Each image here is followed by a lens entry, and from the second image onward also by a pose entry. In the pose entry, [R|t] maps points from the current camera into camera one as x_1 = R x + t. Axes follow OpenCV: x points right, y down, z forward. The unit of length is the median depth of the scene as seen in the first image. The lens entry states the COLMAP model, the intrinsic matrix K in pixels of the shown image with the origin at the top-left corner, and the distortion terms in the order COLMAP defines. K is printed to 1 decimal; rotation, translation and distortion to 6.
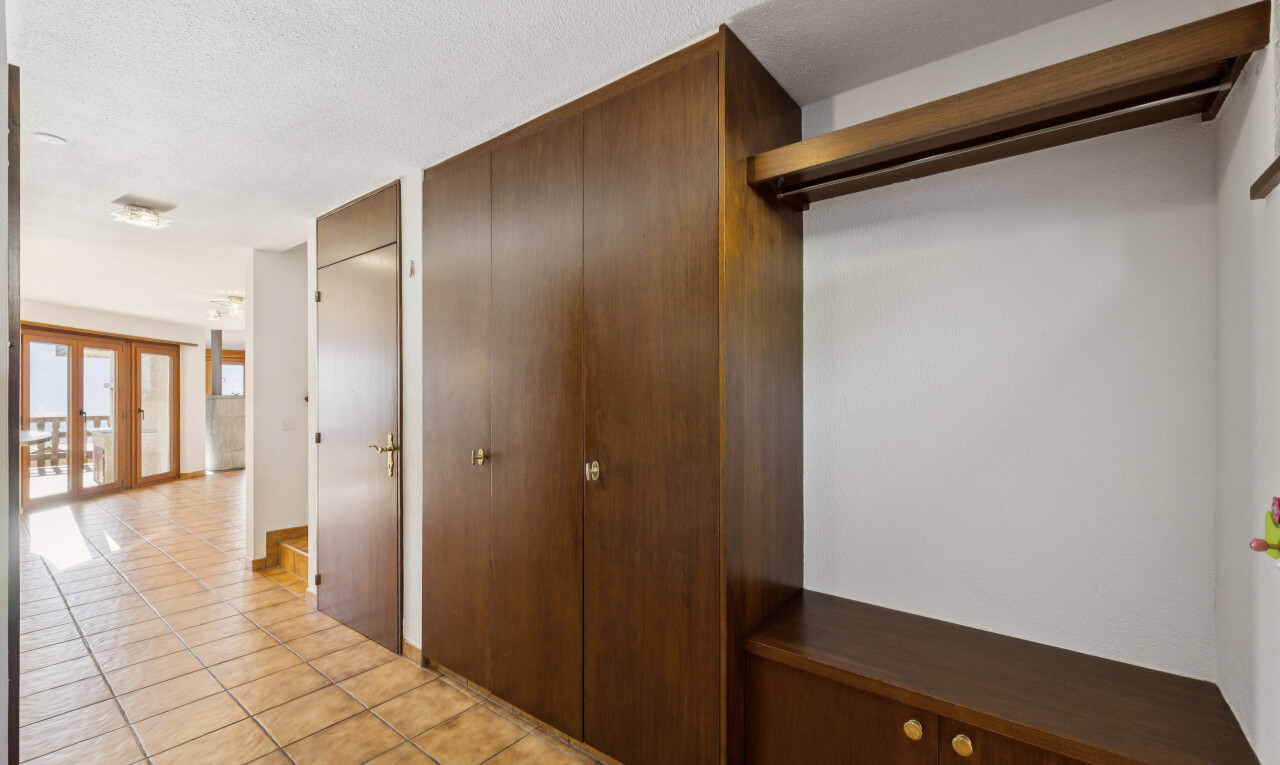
lens RADIAL K [[542.2, 0, 634.1], [0, 542.2, 392.4], [0, 0, 1]] dist [-0.000029, 0.000382]
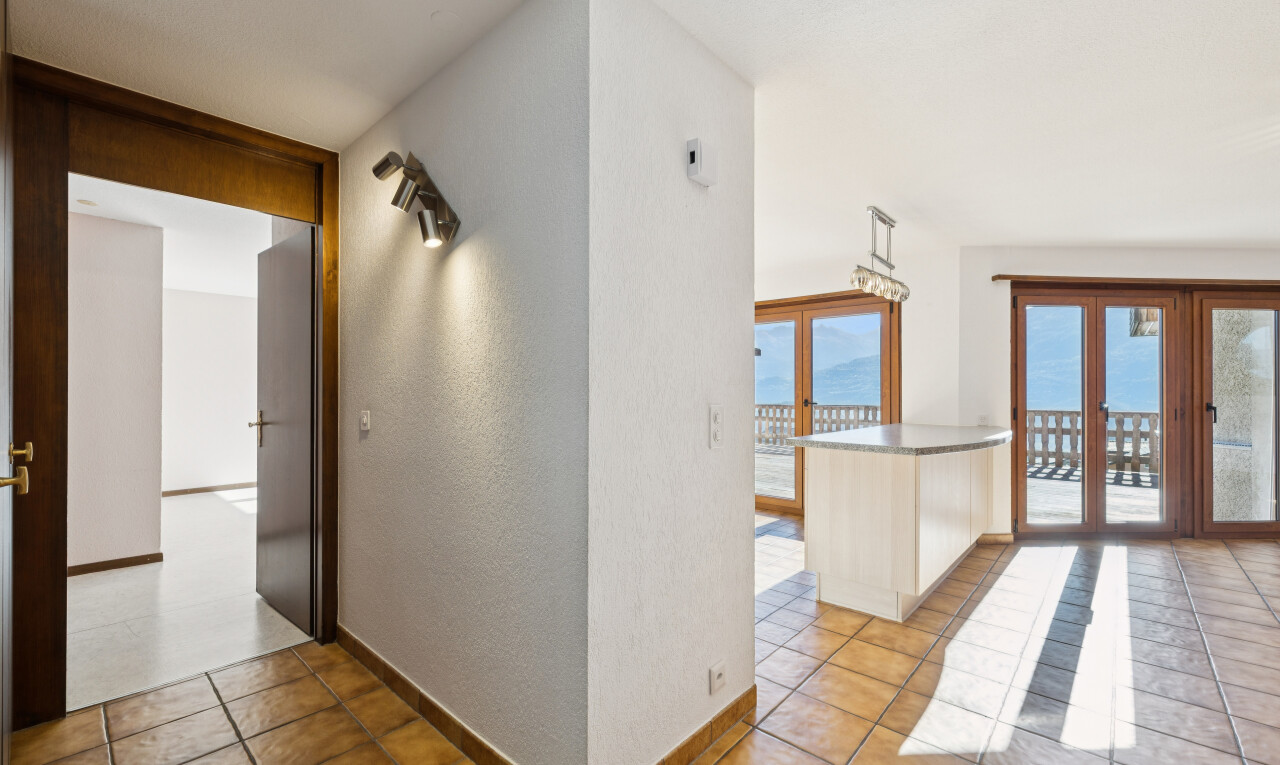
lens RADIAL K [[542.2, 0, 635.9], [0, 542.2, 385.6], [0, 0, 1]] dist [-0.000029, 0.000382]
pose [[-0.060886, -0.006987, -0.998120, -0.288255], [0.001832, 0.999973, -0.007111, 0.014163], [0.998143, -0.002262, -0.060872, 0.417094]]
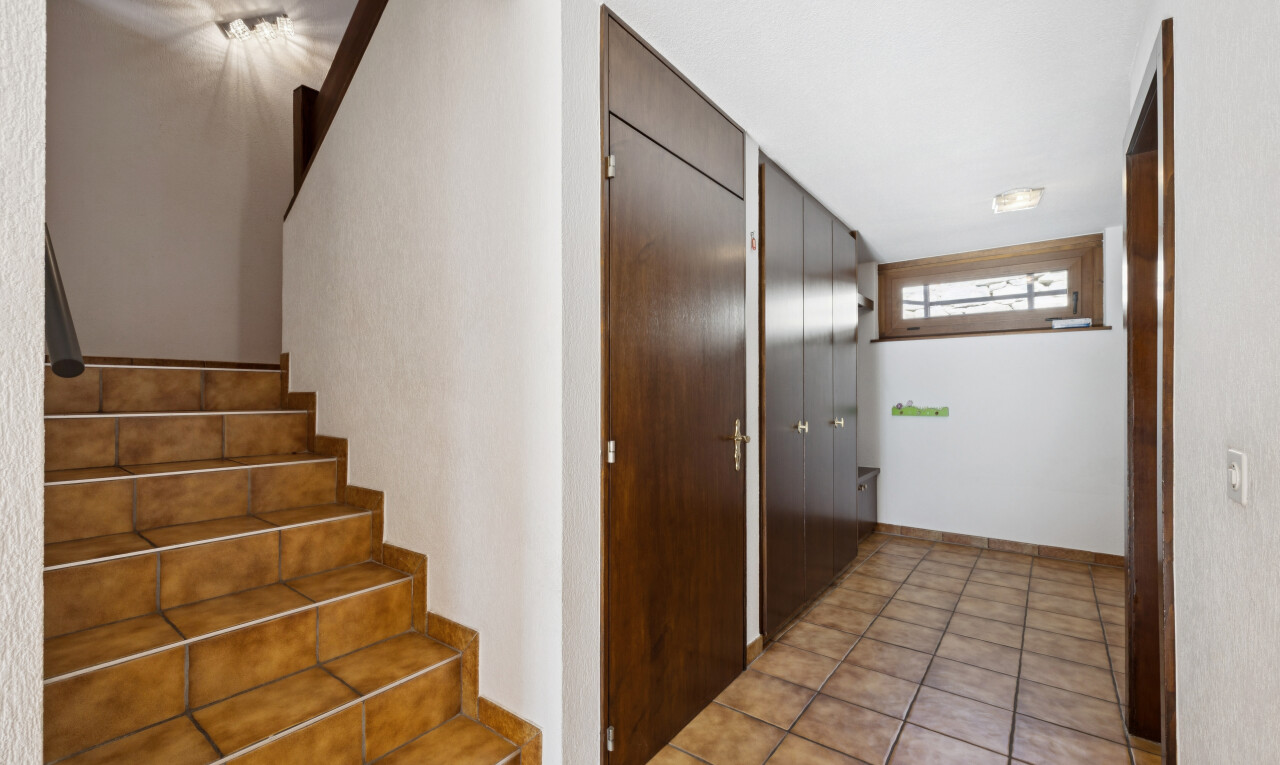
lens RADIAL K [[542.2, 0, 638.2], [0, 542.2, 388.1], [0, 0, 1]] dist [-0.000029, 0.000382]
pose [[-0.023689, 0.006467, 0.999698, -1.630317], [-0.006394, 0.999958, -0.006620, 0.047180], [-0.999699, -0.006548, -0.023647, 1.491771]]
